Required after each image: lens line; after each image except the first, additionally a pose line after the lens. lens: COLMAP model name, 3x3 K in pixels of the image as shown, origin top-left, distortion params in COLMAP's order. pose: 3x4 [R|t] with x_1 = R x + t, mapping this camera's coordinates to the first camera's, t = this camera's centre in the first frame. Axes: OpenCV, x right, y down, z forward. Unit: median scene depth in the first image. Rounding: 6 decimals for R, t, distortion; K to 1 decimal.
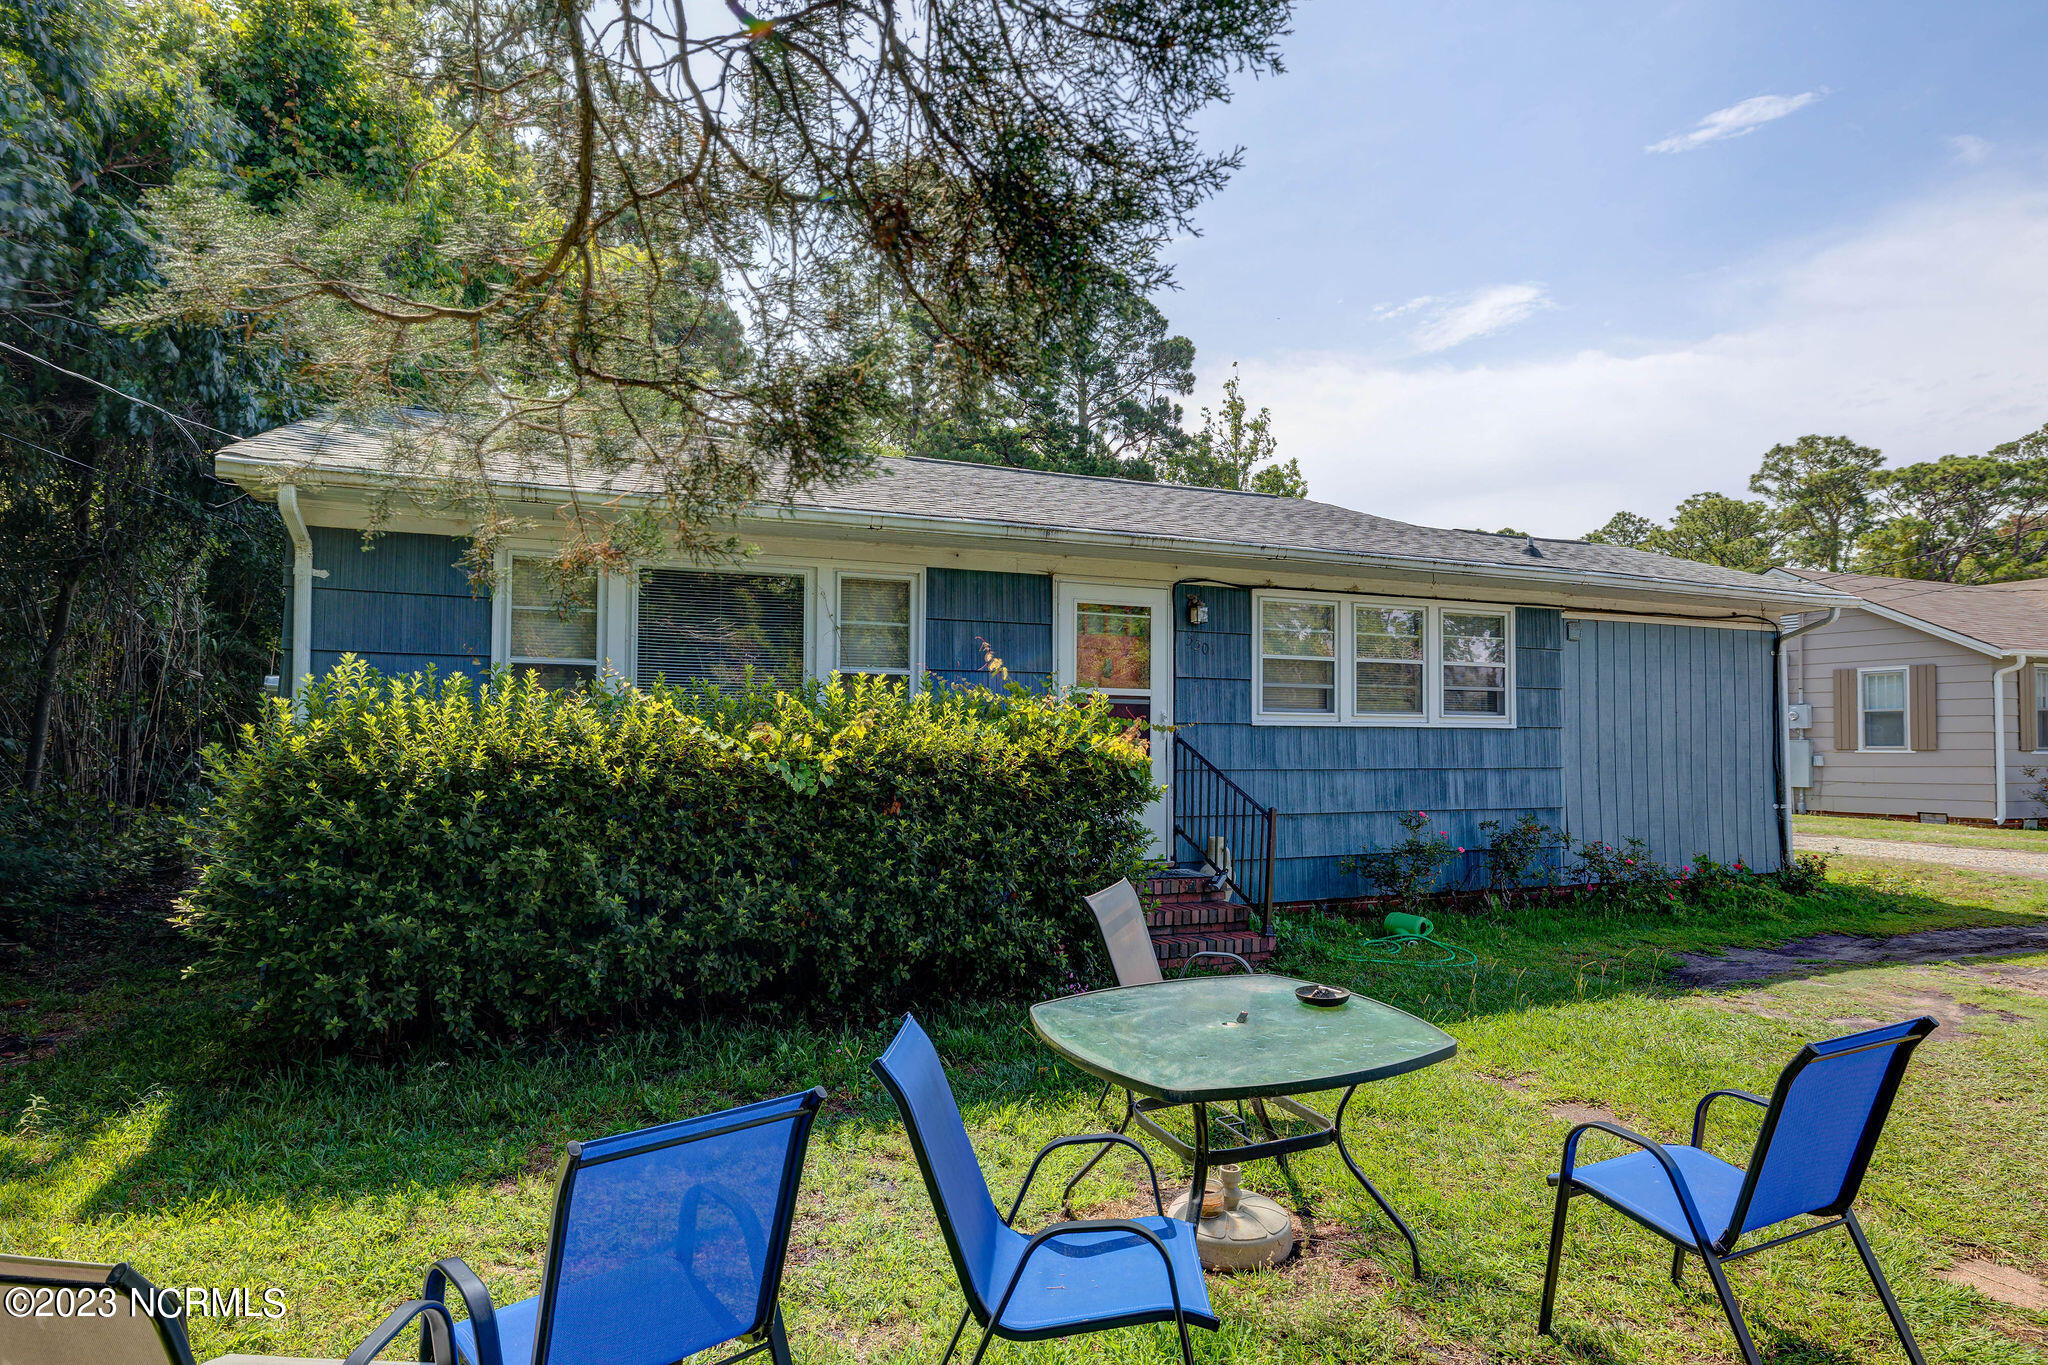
lens RADIAL K [[1192.4, 0, 1019.7], [0, 1192.4, 697.2], [0, 0, 1]] dist [0.000620, -0.000792]
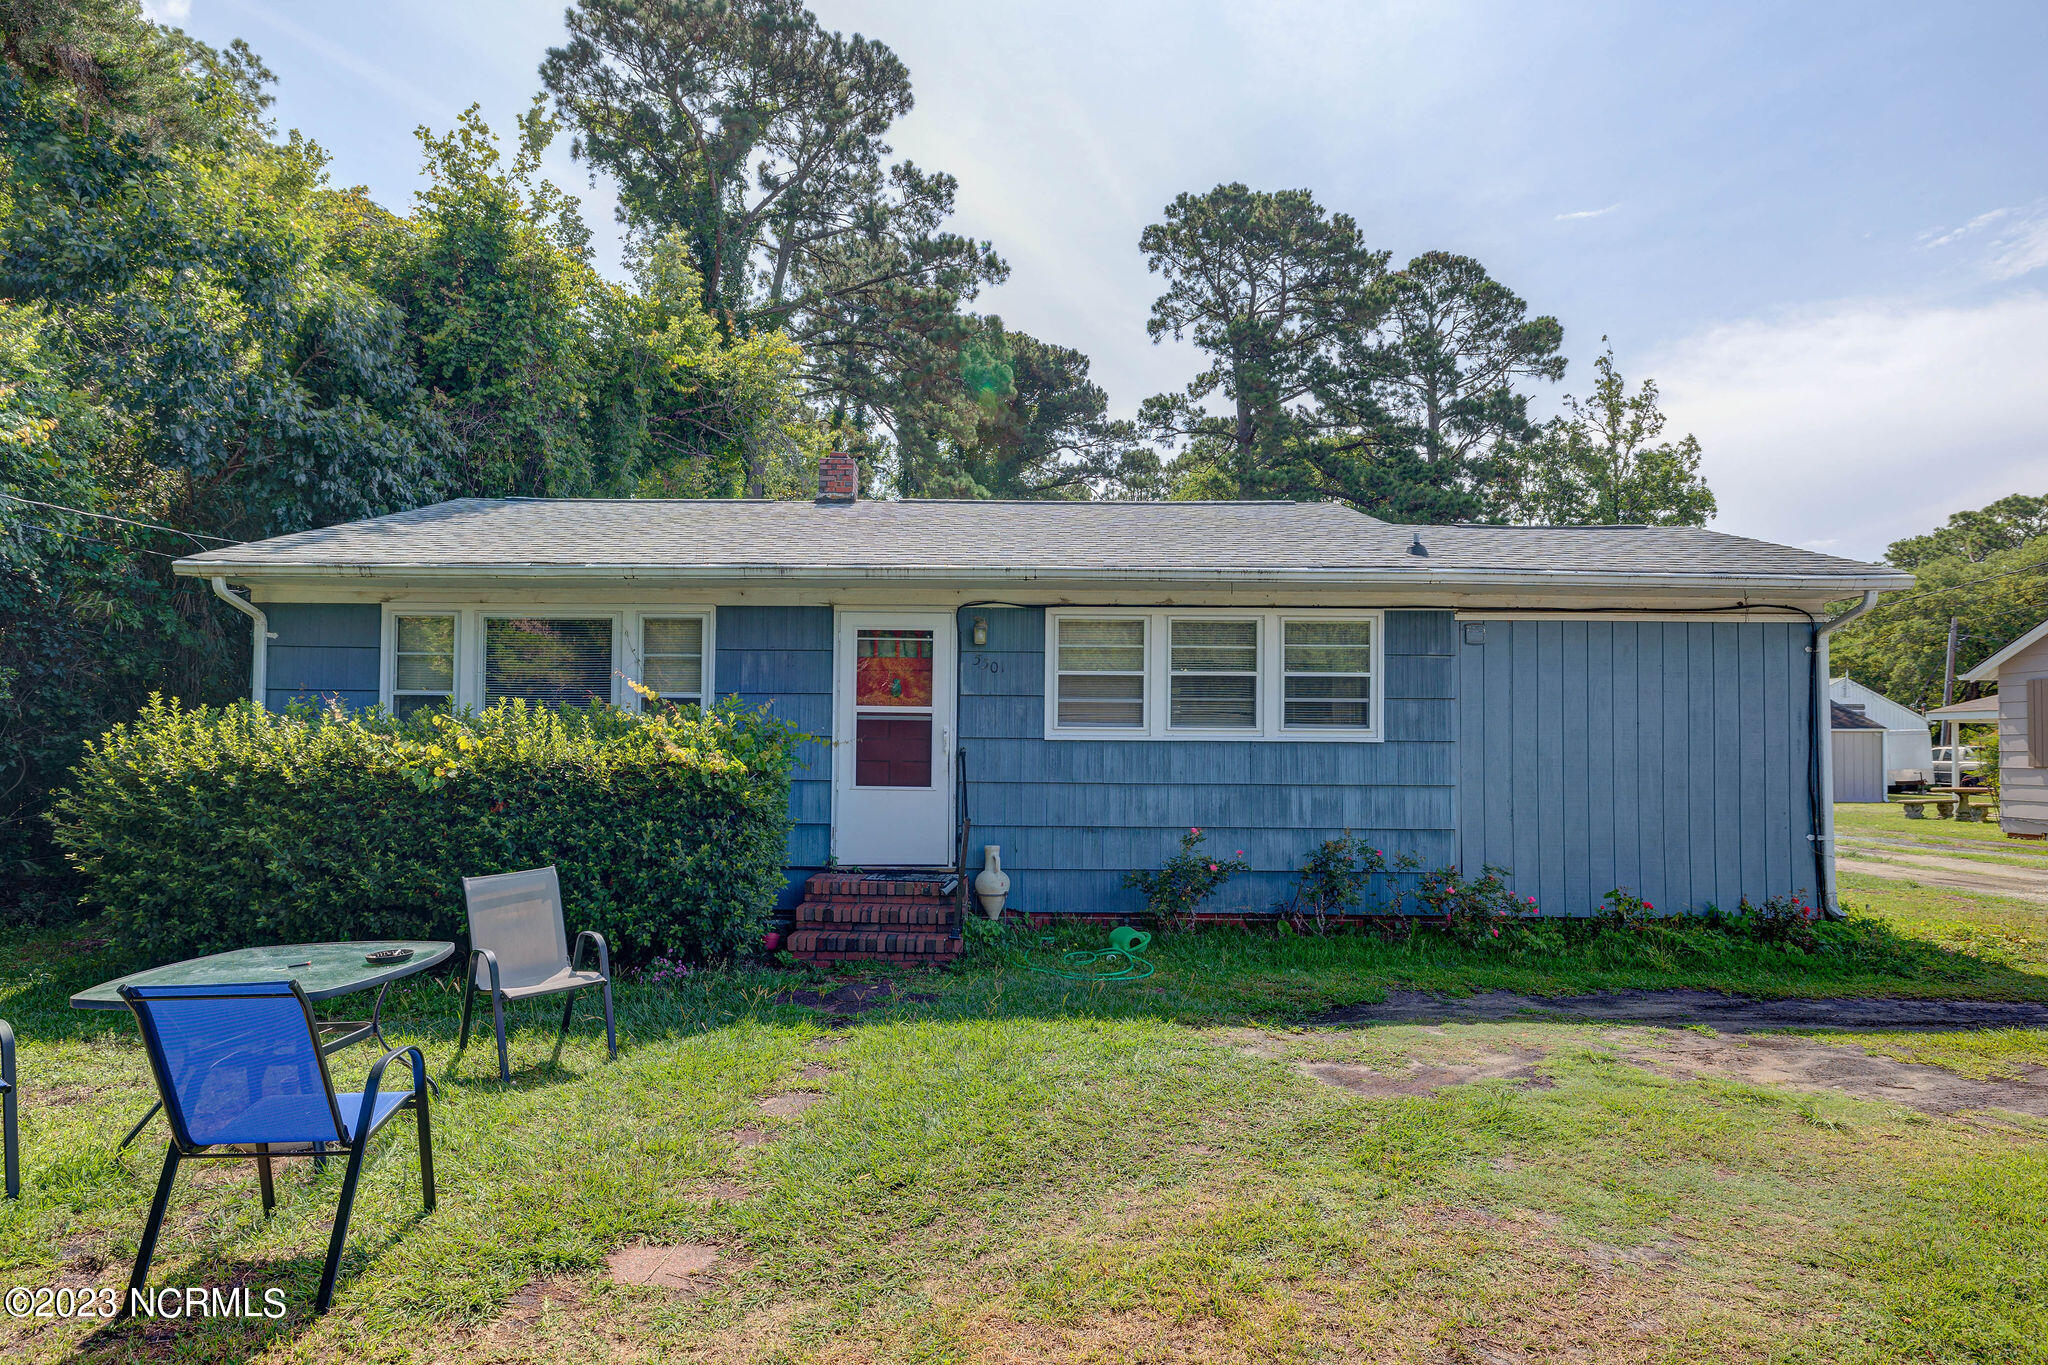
lens RADIAL K [[1159.1, 0, 1020.2], [0, 1159.1, 721.8], [0, 0, 1]] dist [-0.012779, 0.001915]
pose [[0.910333, -0.007906, -0.413801, 0.568371], [0.011724, 0.999909, 0.006687, 0.001055], [0.413710, -0.010939, 0.910343, 0.071026]]
